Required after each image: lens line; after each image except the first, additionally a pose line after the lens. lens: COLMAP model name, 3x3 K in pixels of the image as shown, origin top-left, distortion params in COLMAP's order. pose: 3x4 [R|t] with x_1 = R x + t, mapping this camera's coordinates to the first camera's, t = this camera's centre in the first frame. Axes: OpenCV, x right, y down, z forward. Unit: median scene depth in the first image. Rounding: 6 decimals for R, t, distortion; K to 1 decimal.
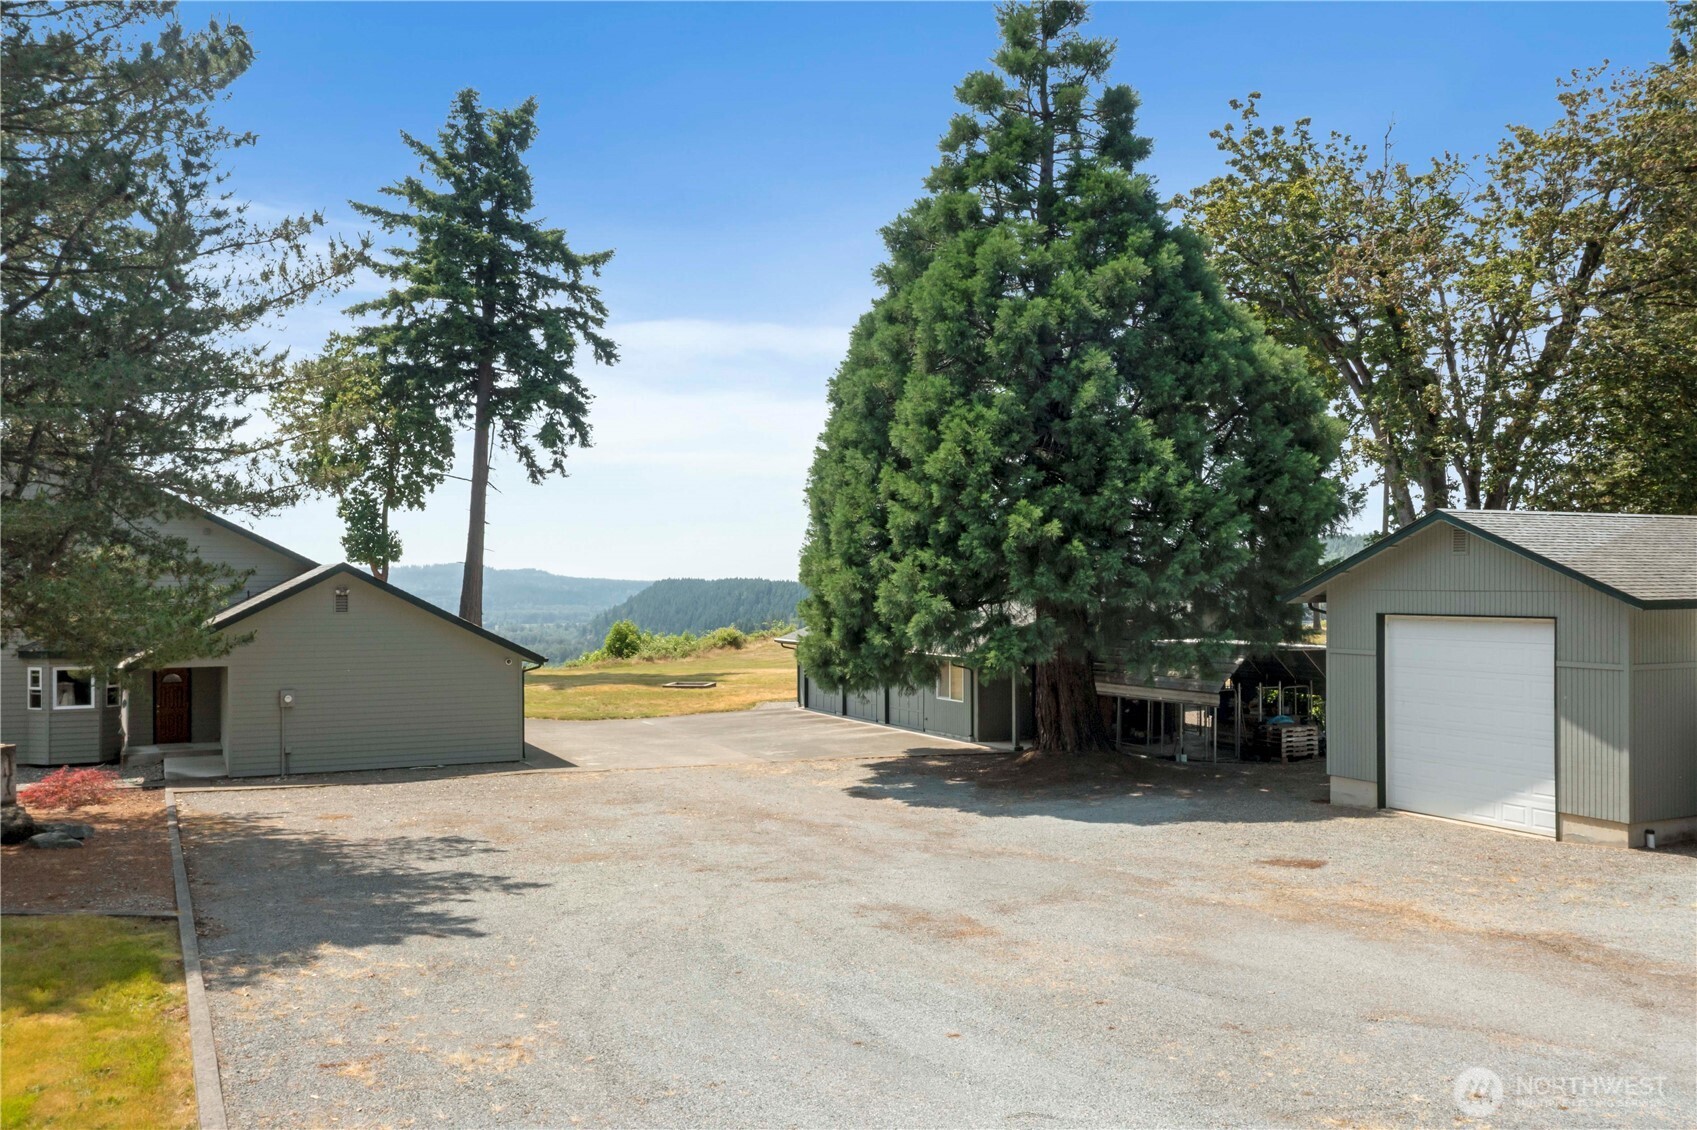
lens RADIAL K [[1427.4, 0, 848.5], [0, 1427.4, 565.0], [0, 0, 1]] dist [-0.001763, -0.000427]
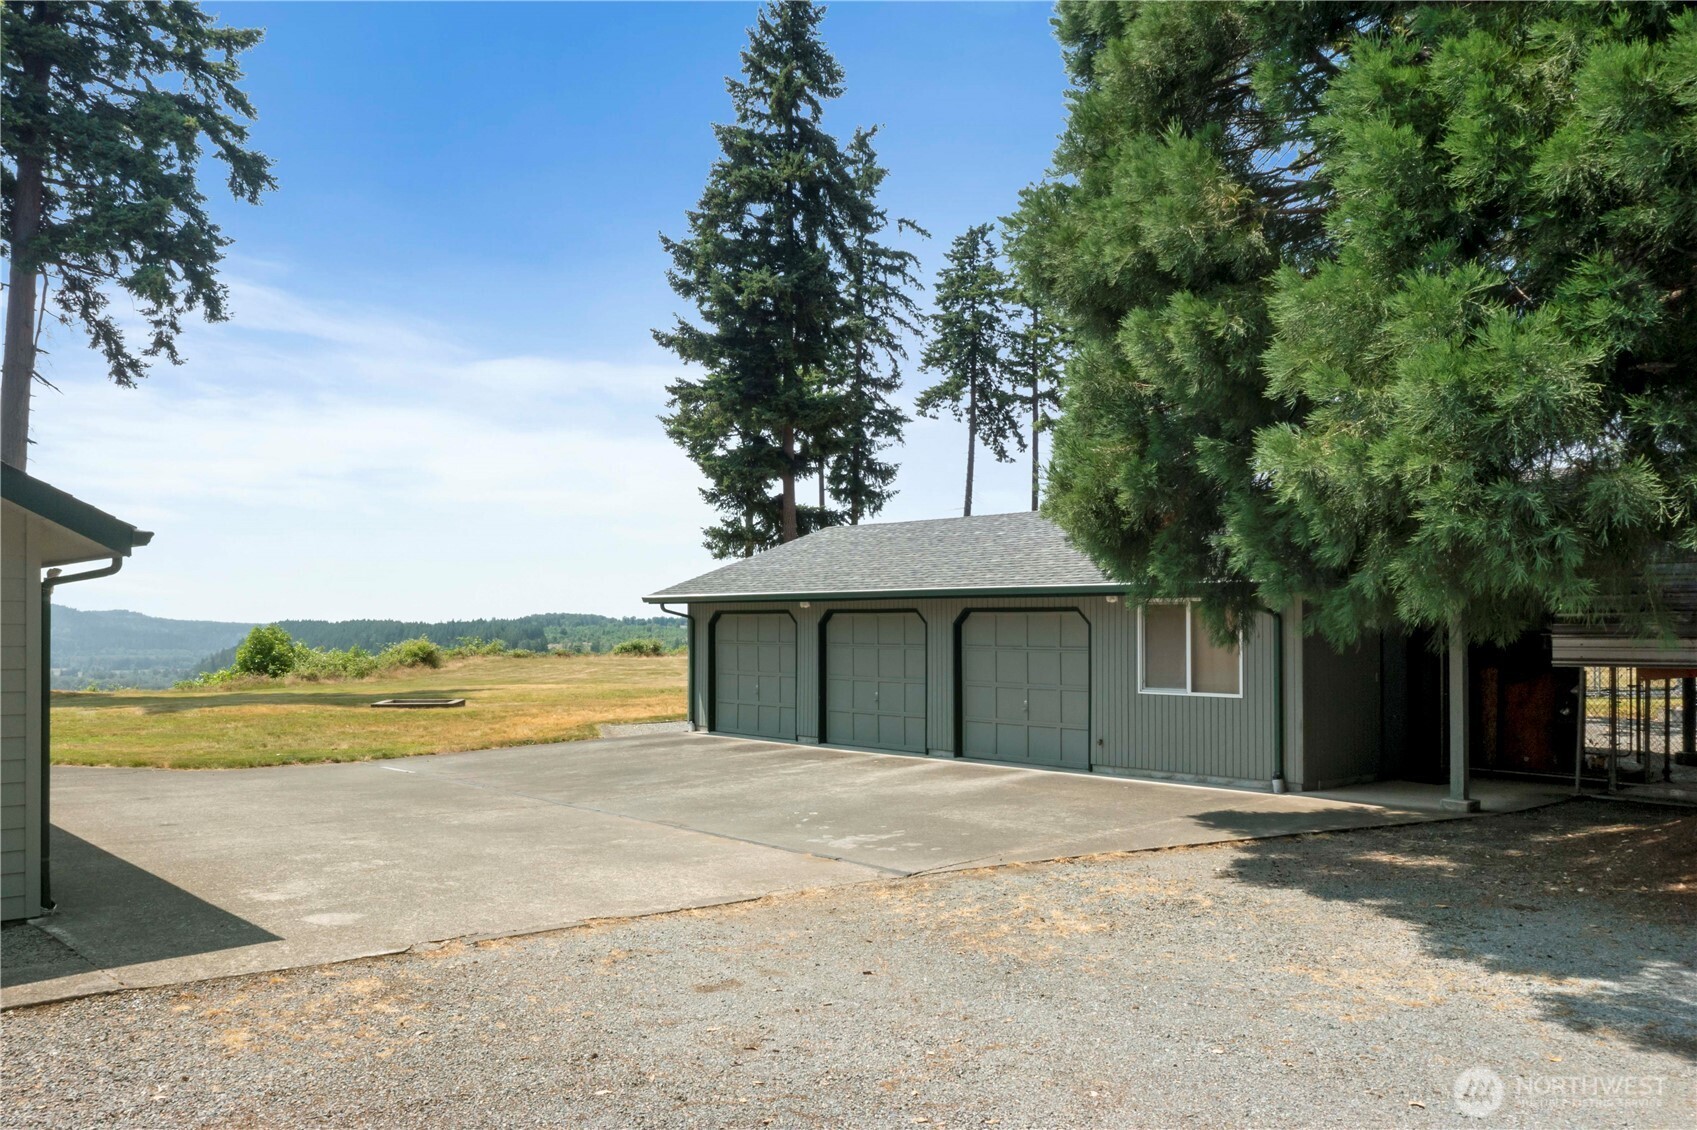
lens RADIAL K [[1356.2, 0, 848.5], [0, 1356.2, 607.5], [0, 0, 1]] dist [0.004168, 0.004027]
pose [[0.963396, 0.005430, 0.268027, -0.077253], [-0.003981, 0.999974, -0.005949, 0.040863], [-0.268052, 0.004664, 0.963393, 0.365088]]
